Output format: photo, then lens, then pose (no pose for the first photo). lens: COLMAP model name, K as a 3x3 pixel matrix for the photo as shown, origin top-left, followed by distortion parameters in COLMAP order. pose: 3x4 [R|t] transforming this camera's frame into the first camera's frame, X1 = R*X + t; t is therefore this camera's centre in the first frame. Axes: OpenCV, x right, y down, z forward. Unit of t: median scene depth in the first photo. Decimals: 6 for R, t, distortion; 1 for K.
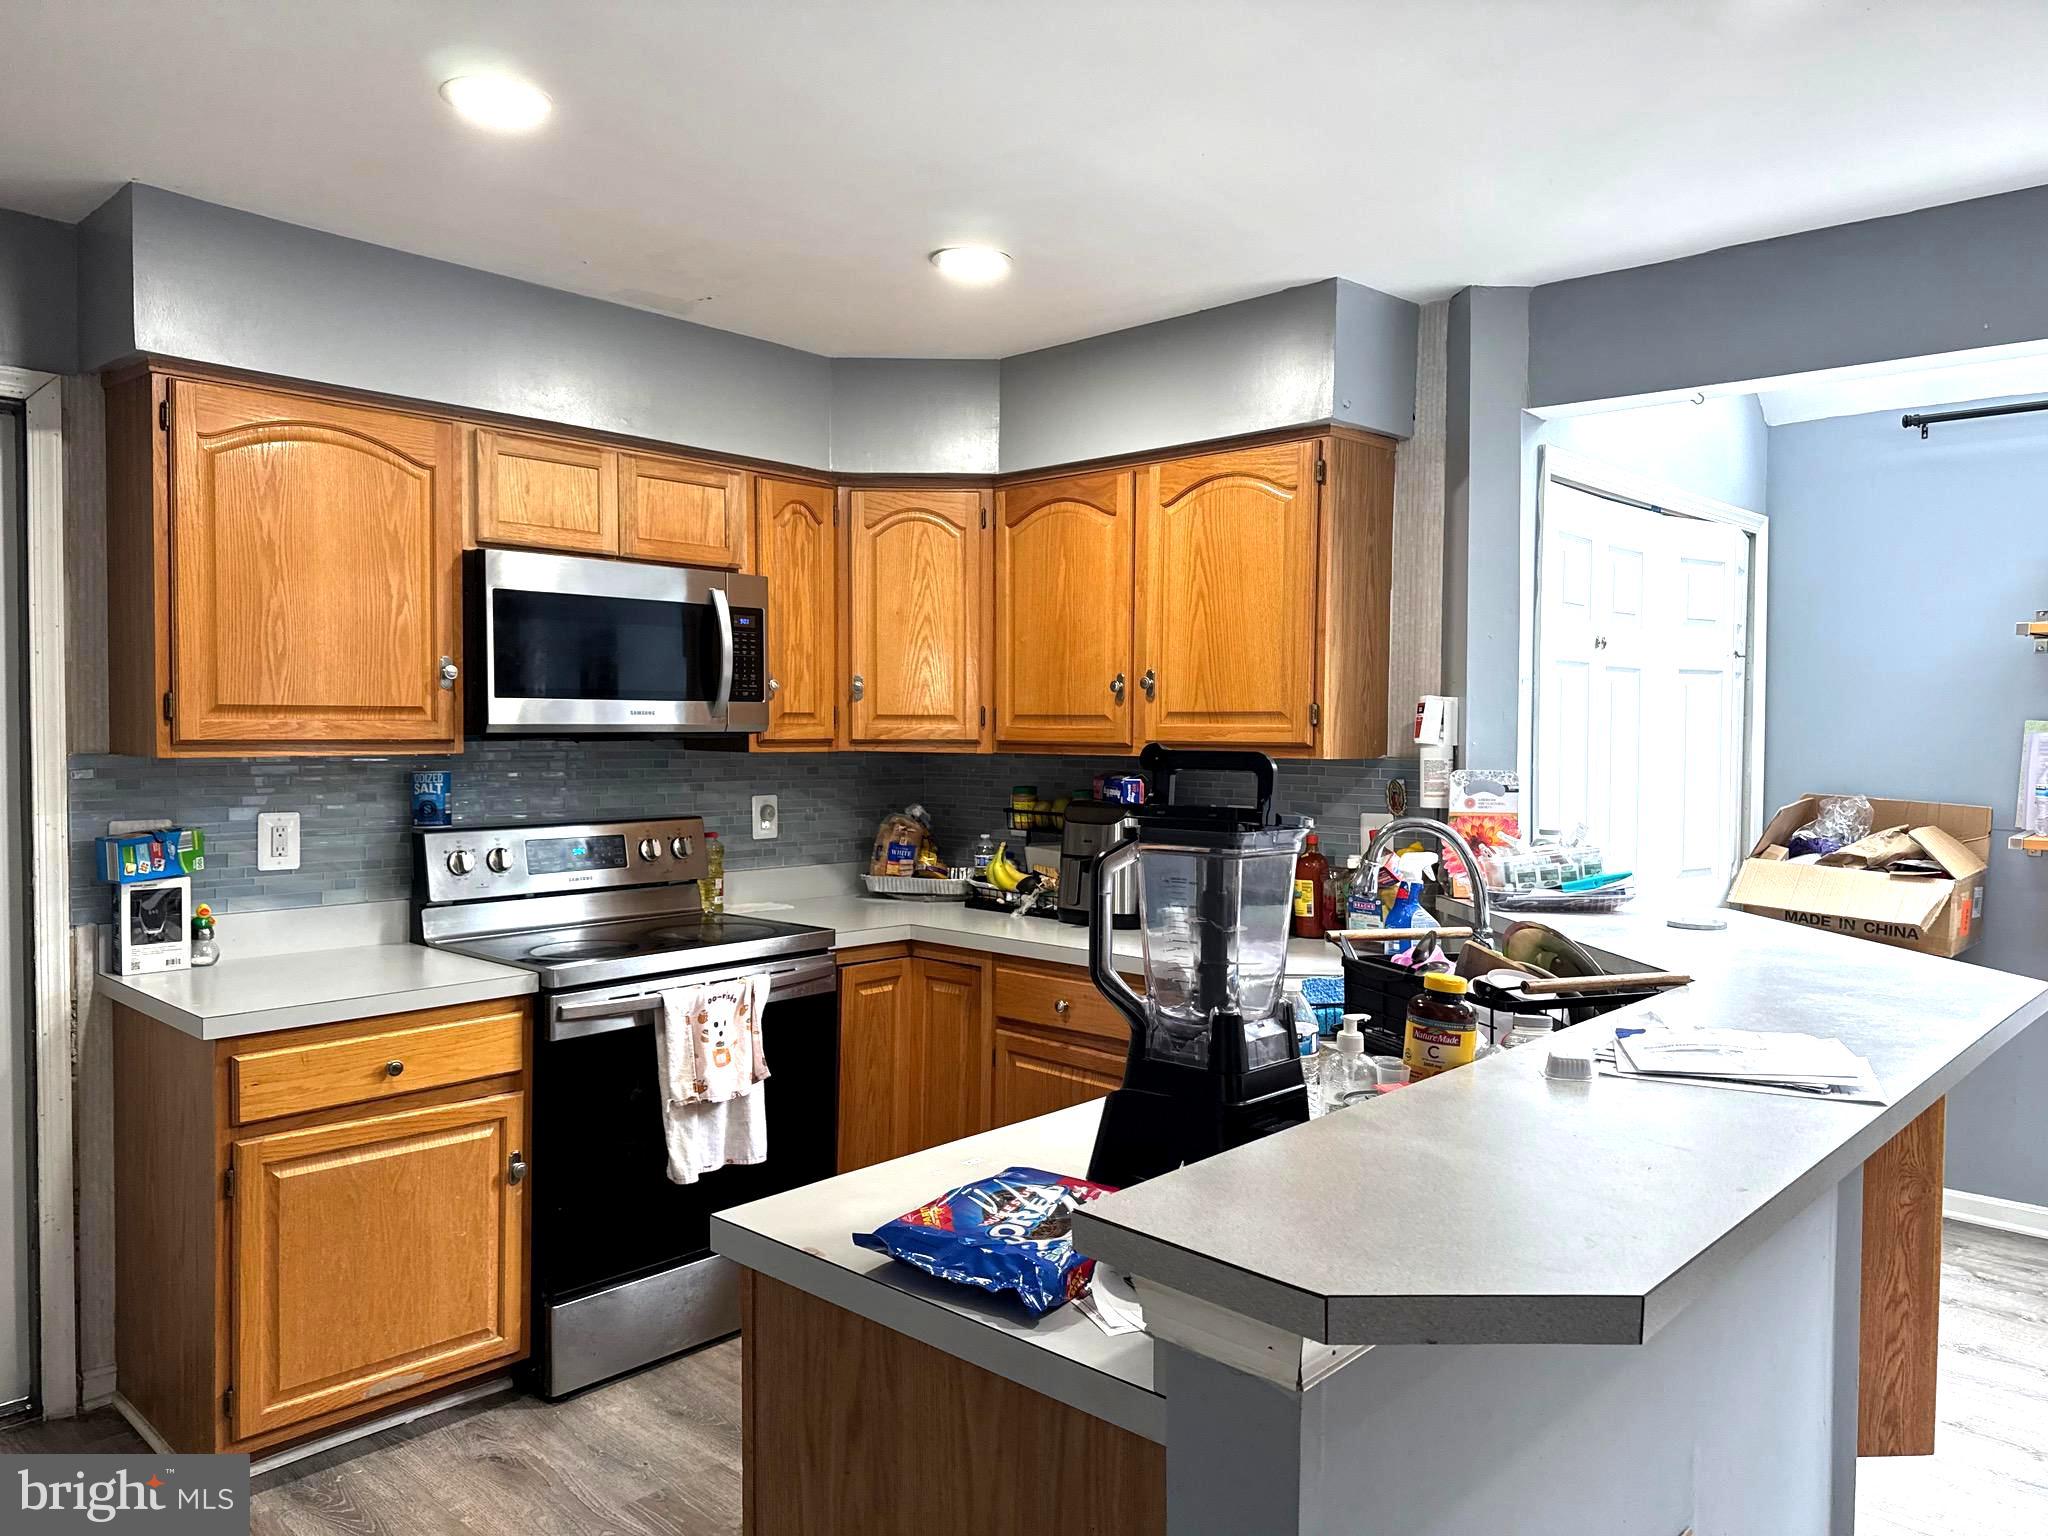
lens RADIAL K [[1436.5, 0, 1037.2], [0, 1436.5, 785.7], [0, 0, 1]] dist [0.076420, -0.105727]
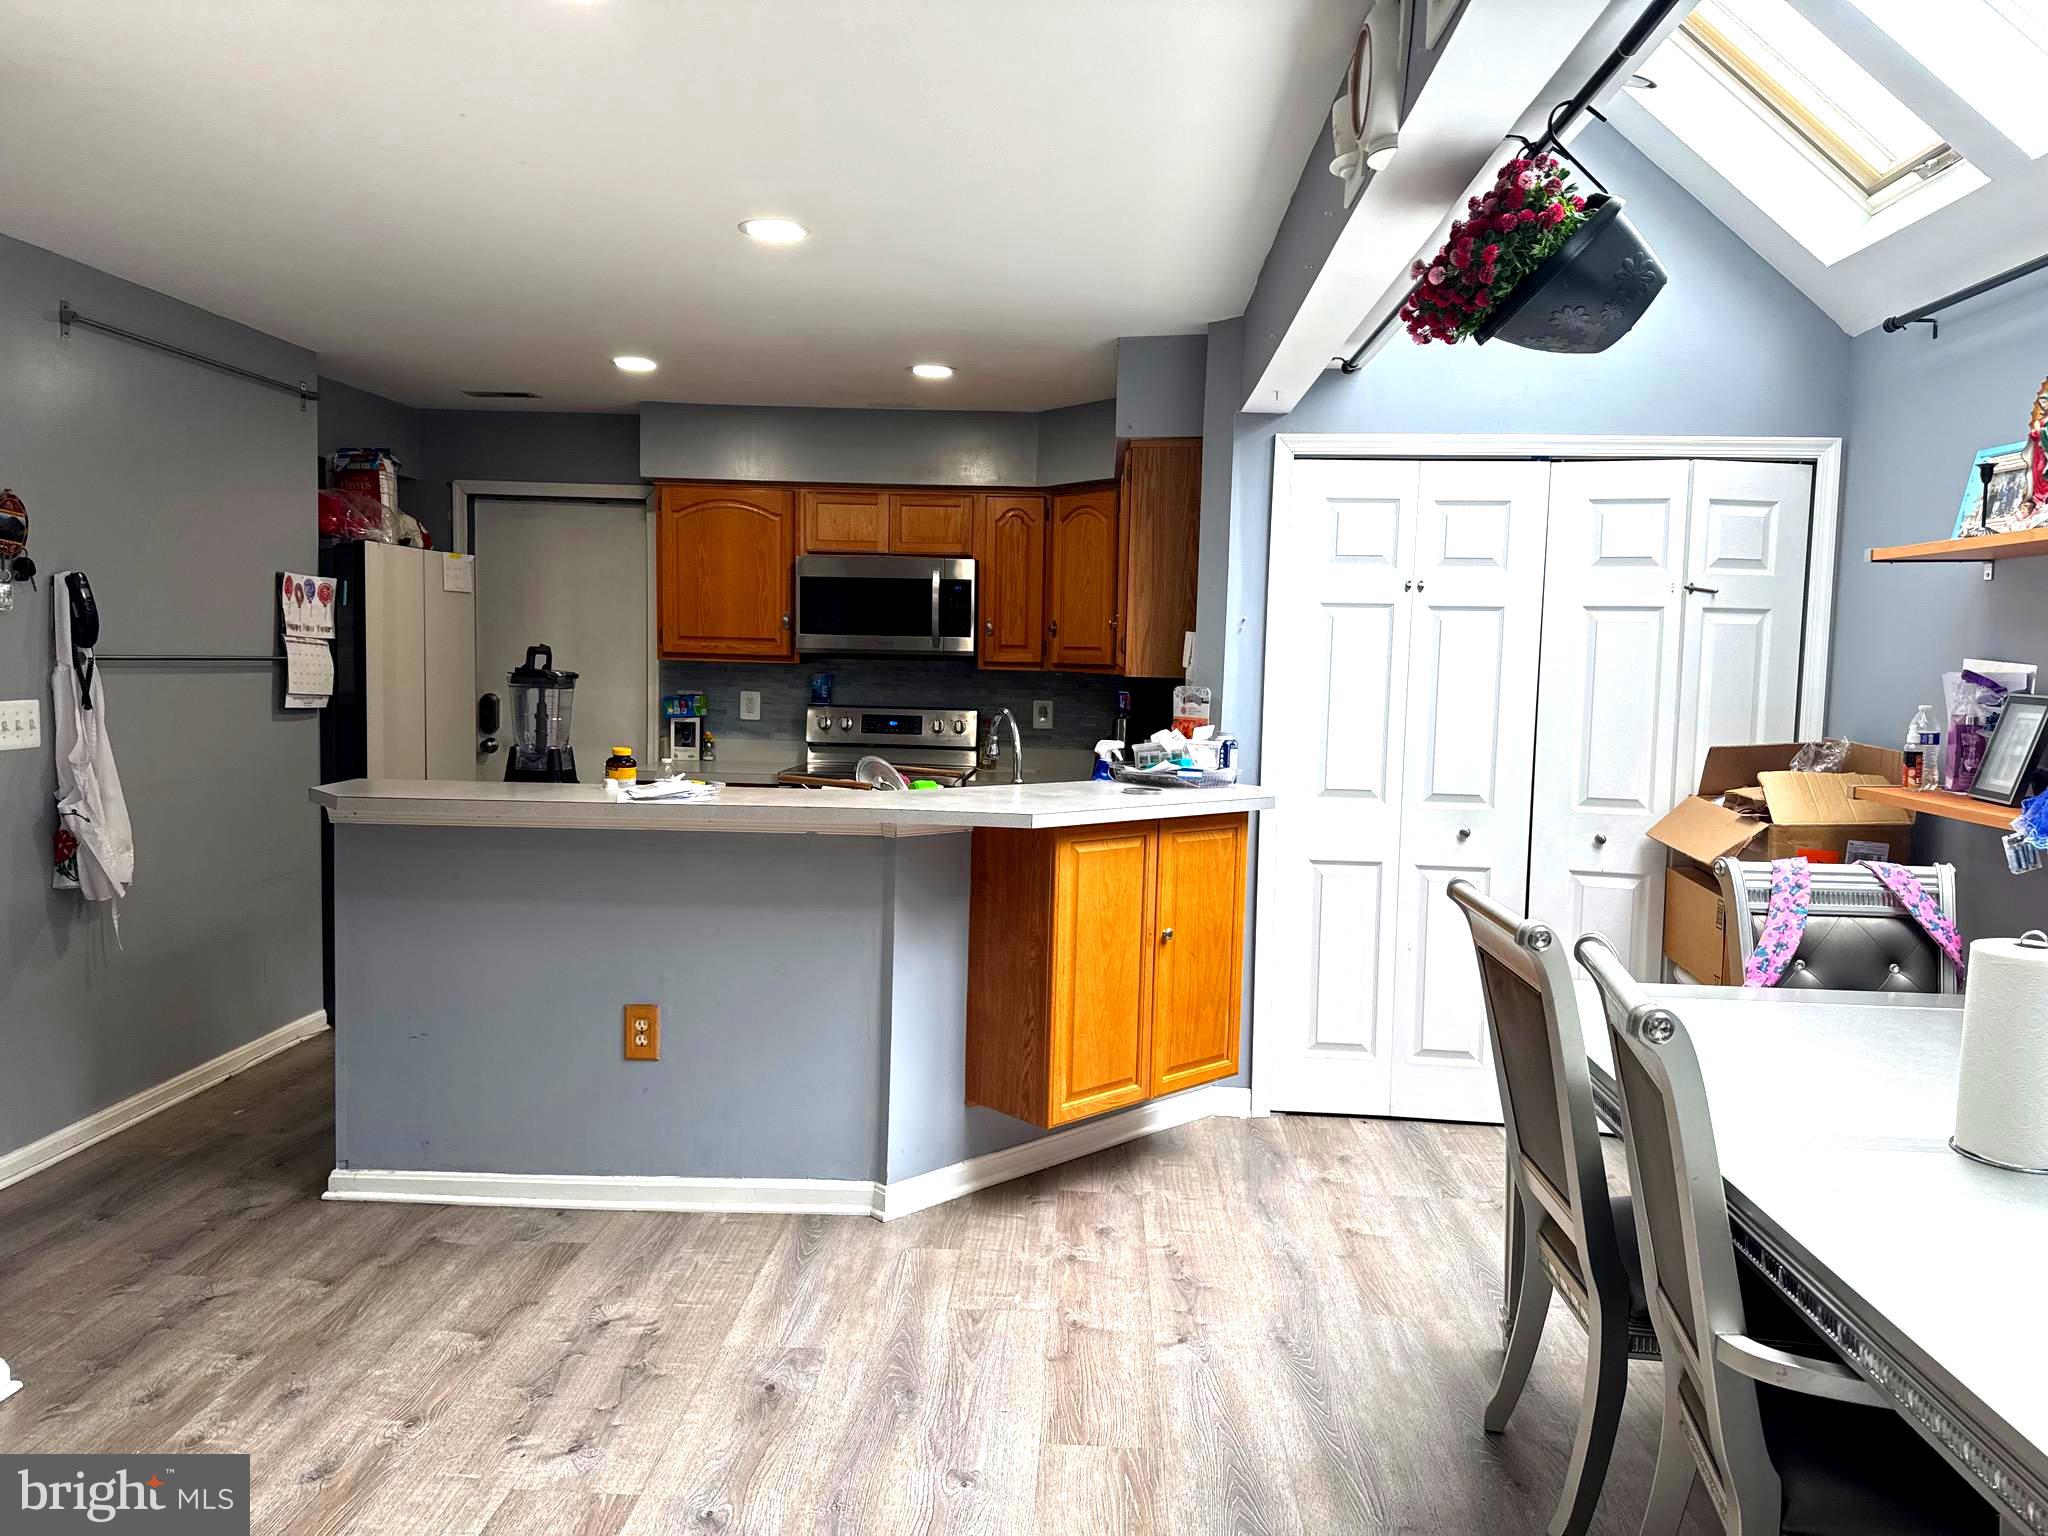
lens RADIAL K [[1436.5, 0, 1080.7], [0, 1436.5, 804.6], [0, 0, 1]] dist [0.076420, -0.105727]
pose [[0.655325, 0.086997, -0.750320, 1.262577], [-0.050484, 0.996169, 0.071410, 0.008853], [0.753658, -0.008918, 0.657206, 0.023589]]
